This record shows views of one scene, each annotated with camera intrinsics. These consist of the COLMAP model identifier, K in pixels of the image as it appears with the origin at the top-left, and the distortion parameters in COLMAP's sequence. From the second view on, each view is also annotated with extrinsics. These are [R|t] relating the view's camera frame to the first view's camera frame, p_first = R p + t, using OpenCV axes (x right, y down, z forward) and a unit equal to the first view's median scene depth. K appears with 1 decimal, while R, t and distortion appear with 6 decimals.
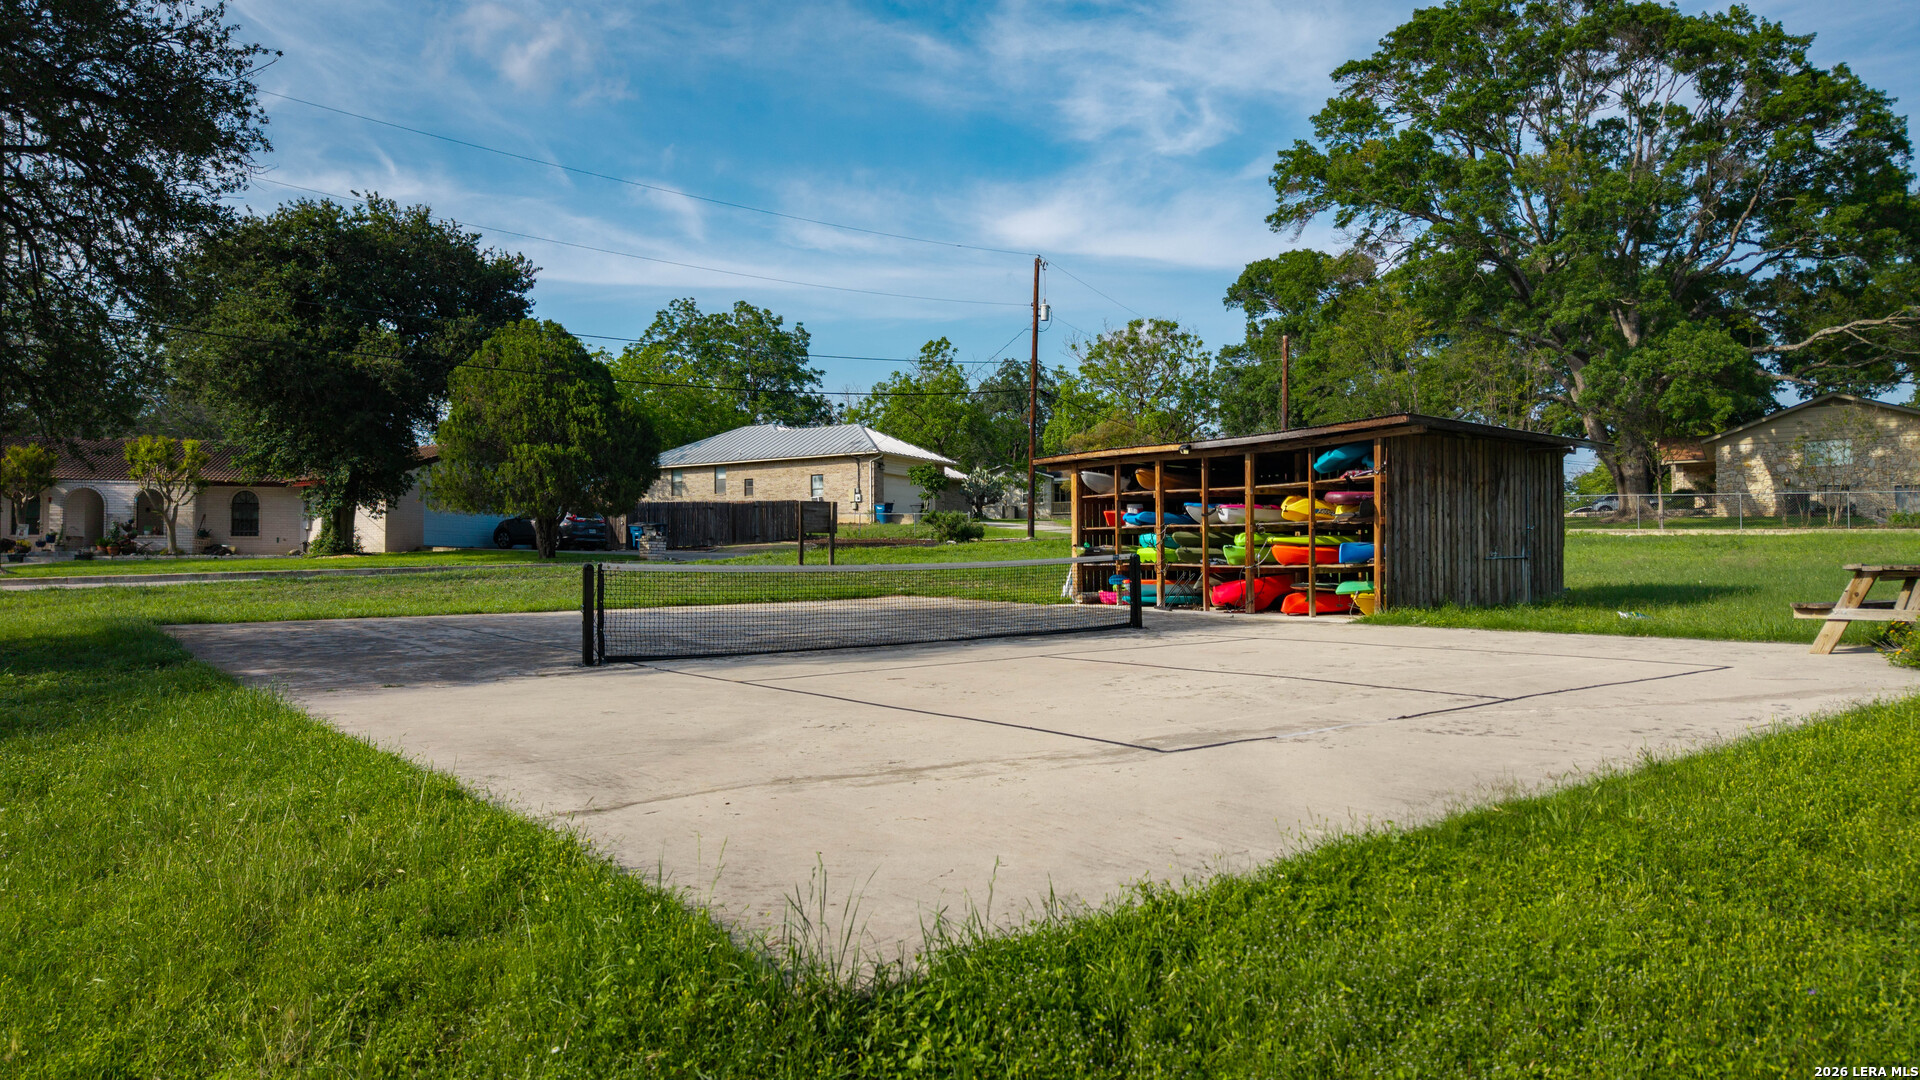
lens RADIAL K [[1318.4, 0, 960.0], [0, 1318.4, 540.0], [0, 0, 1]] dist [0.084736, -0.089381]
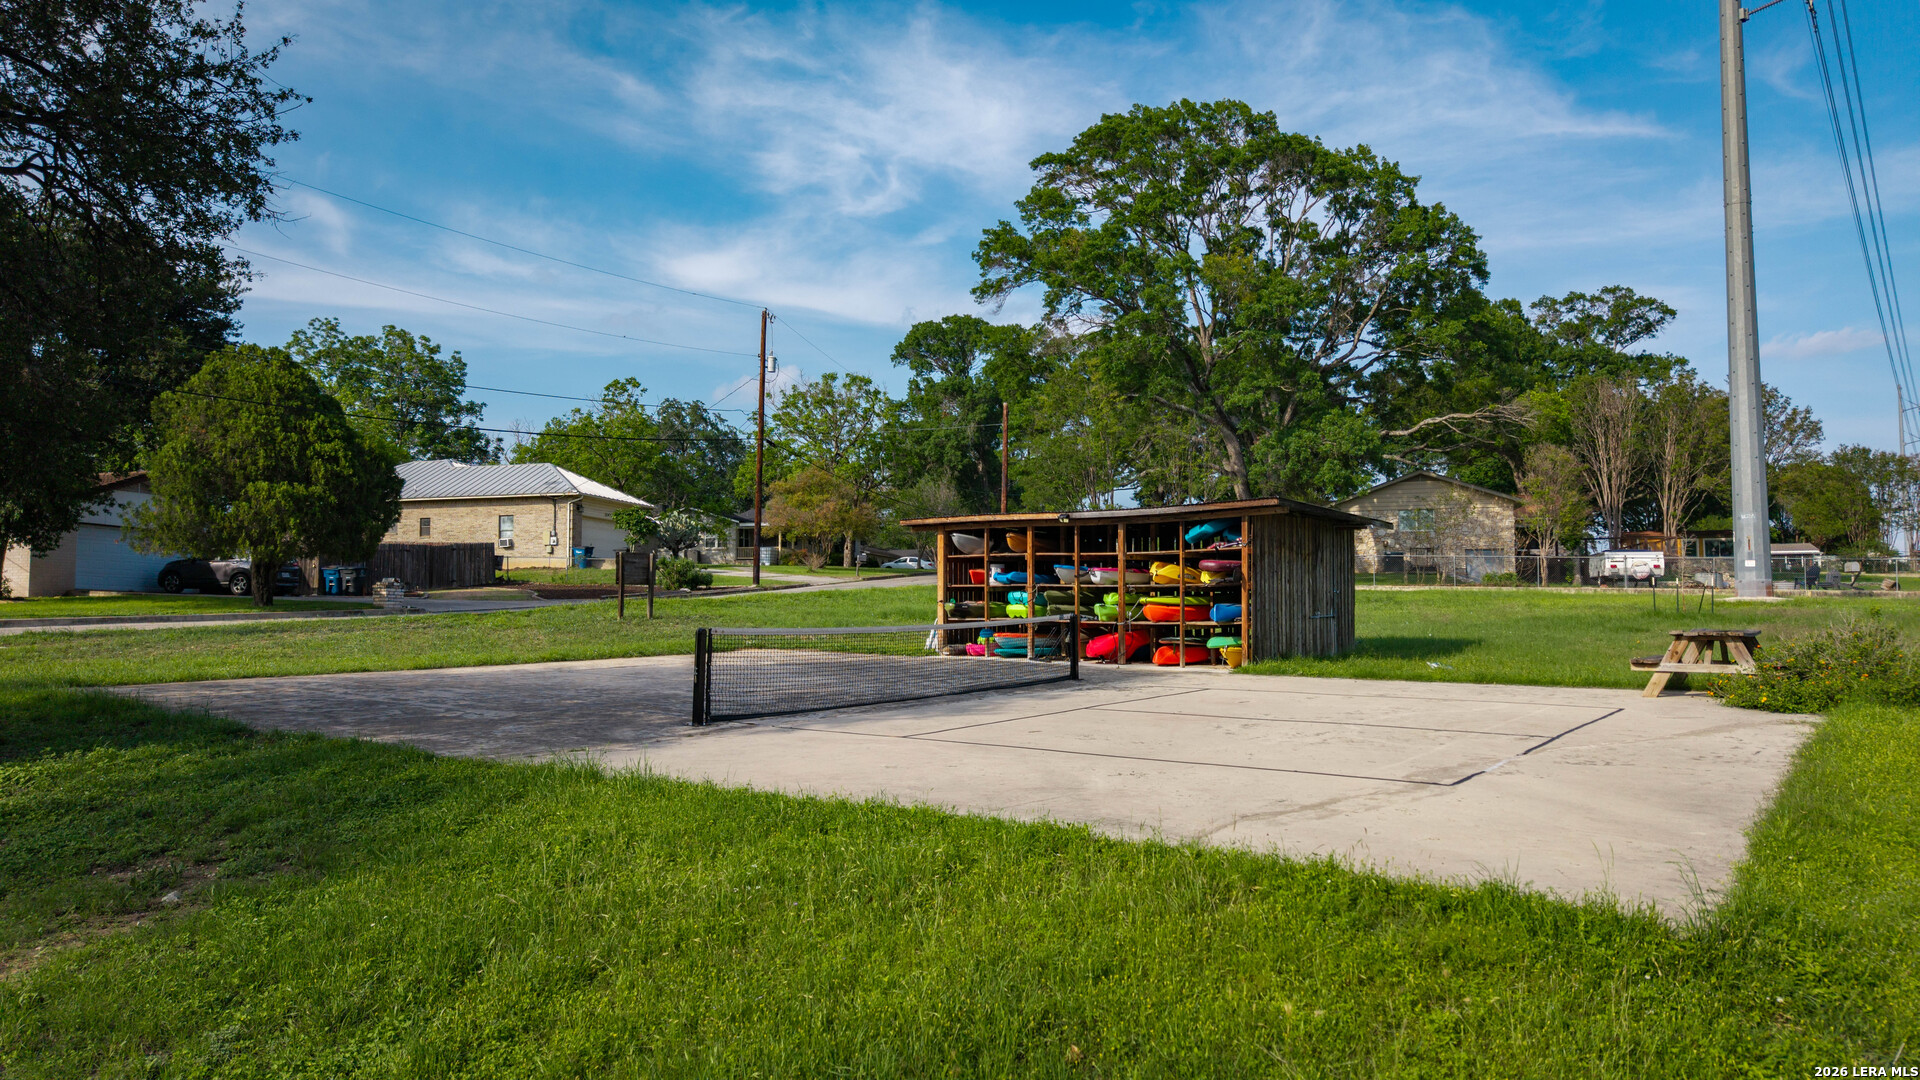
lens RADIAL K [[1322.6, 0, 960.0], [0, 1322.6, 540.0], [0, 0, 1]] dist [0.159717, -0.338053]
pose [[0.955317, 0.019793, 0.294919, -0.101014], [-0.010632, 0.999411, -0.032636, -0.005017], [-0.295391, 0.028042, 0.954965, -0.020230]]
